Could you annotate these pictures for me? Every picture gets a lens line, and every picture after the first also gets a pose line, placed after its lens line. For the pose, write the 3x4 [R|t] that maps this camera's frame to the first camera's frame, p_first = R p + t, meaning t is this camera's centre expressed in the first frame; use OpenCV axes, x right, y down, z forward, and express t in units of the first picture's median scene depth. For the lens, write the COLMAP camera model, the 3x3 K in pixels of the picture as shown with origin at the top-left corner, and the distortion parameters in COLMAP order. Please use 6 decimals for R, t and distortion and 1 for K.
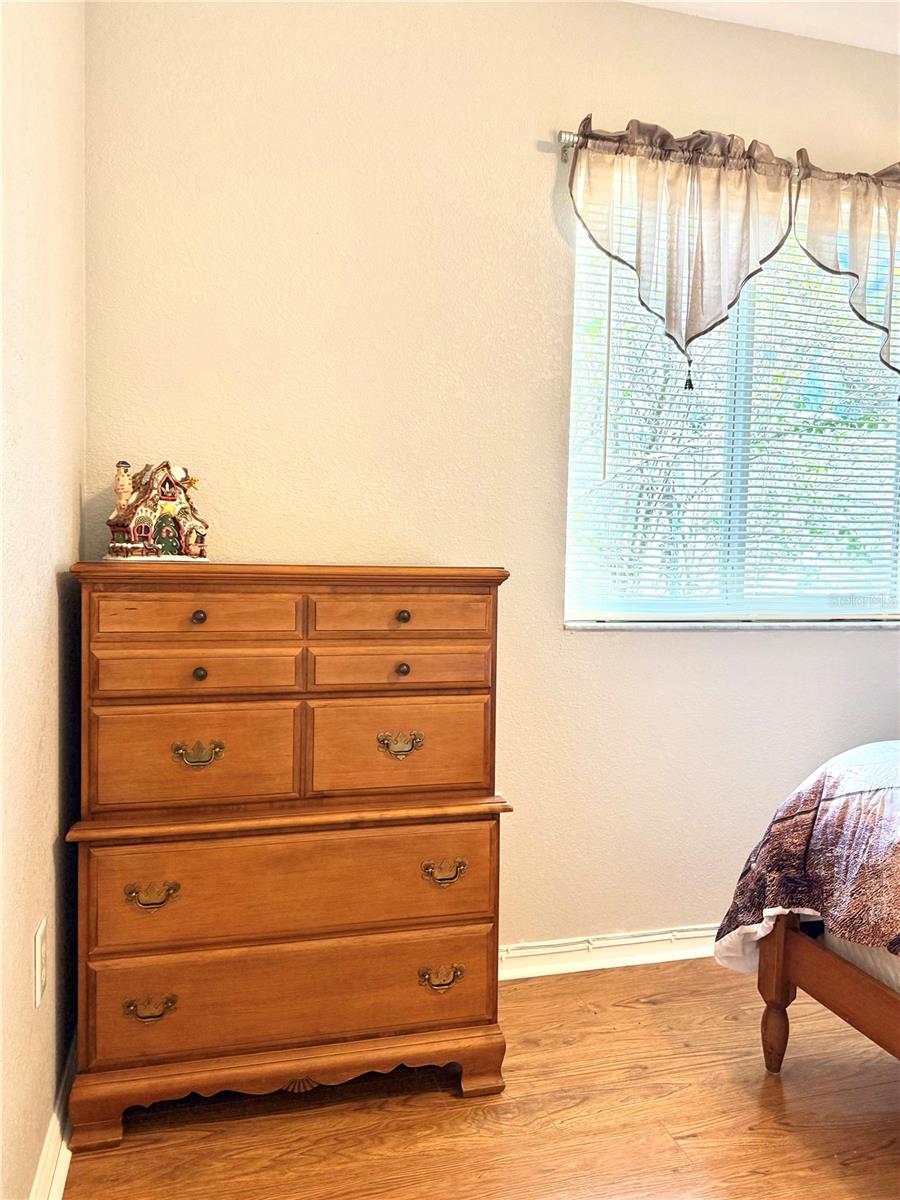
lens RADIAL K [[910.6, 0, 471.8], [0, 910.6, 595.7], [0, 0, 1]] dist [0.072039, -0.105761]
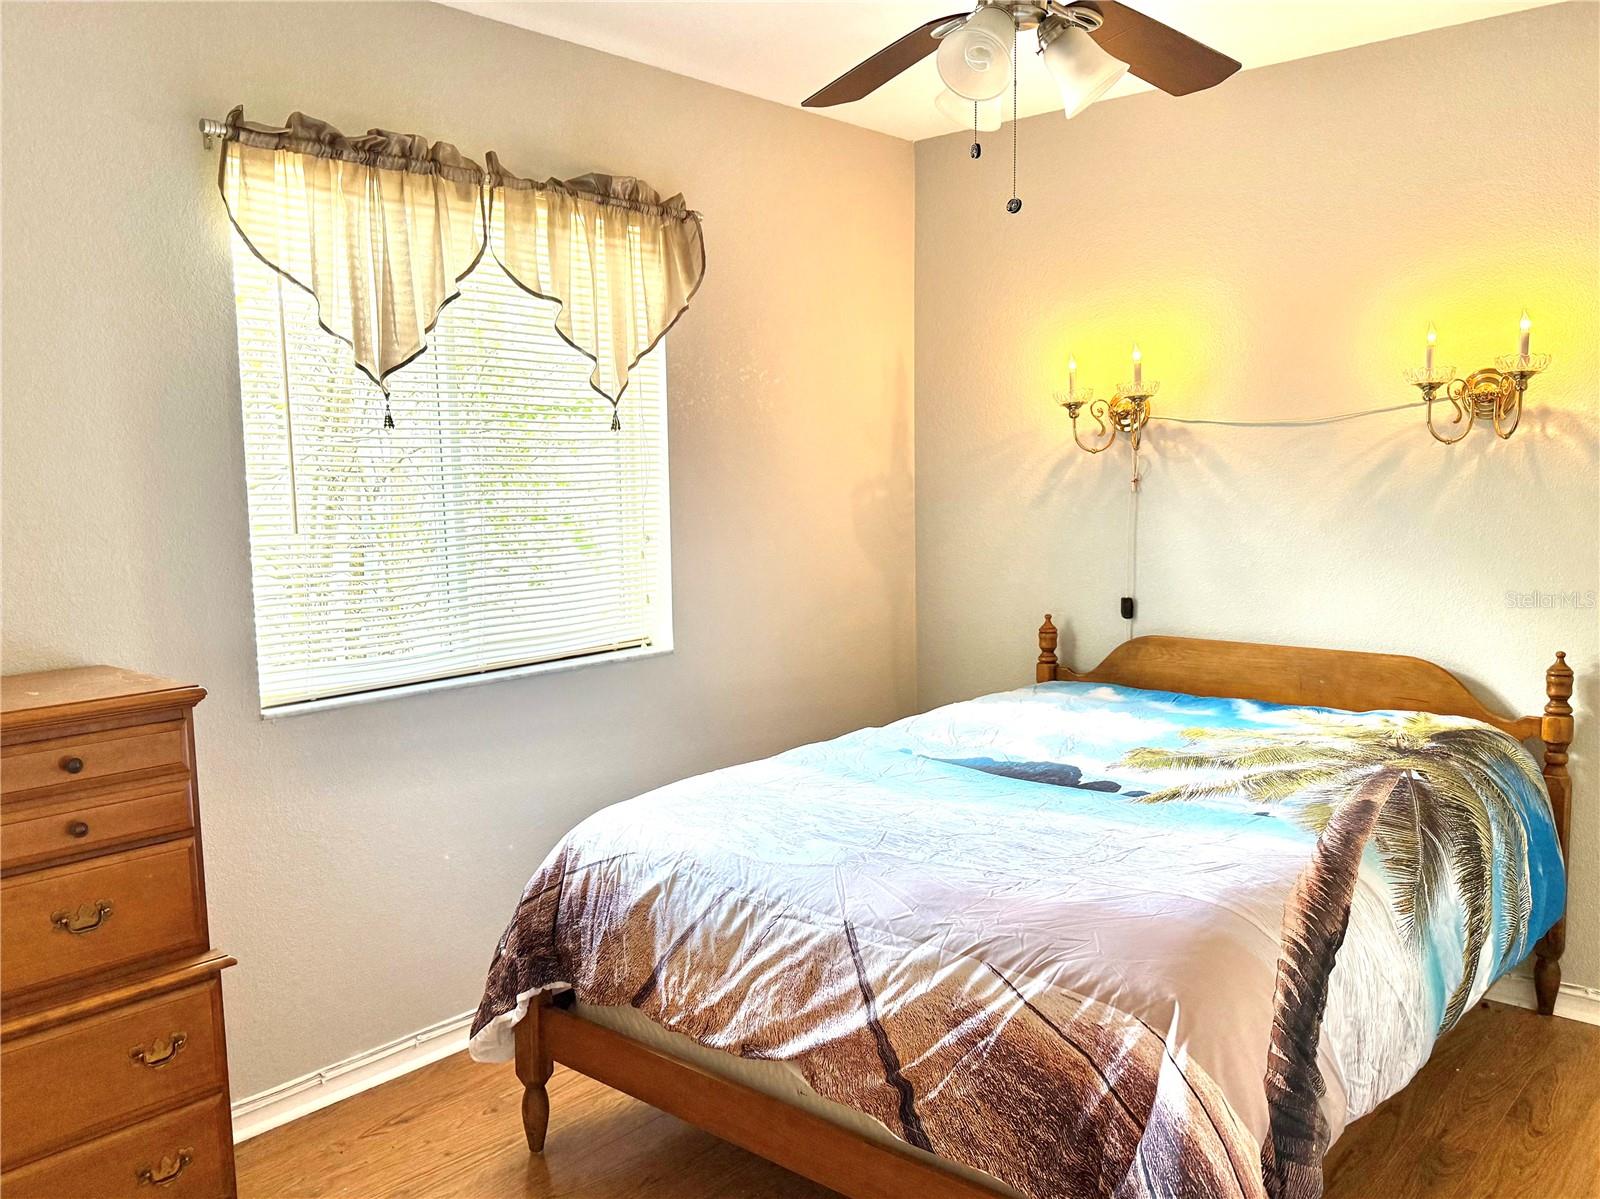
lens RADIAL K [[1214.1, 0, 800.0], [0, 1214.1, 599.5], [0, 0, 1]] dist [0.072039, -0.105761]
pose [[0.840927, -0.082777, 0.534780, -0.093881], [0.059818, 0.996394, 0.060167, -0.140484], [-0.537832, -0.018606, 0.842846, -0.260495]]
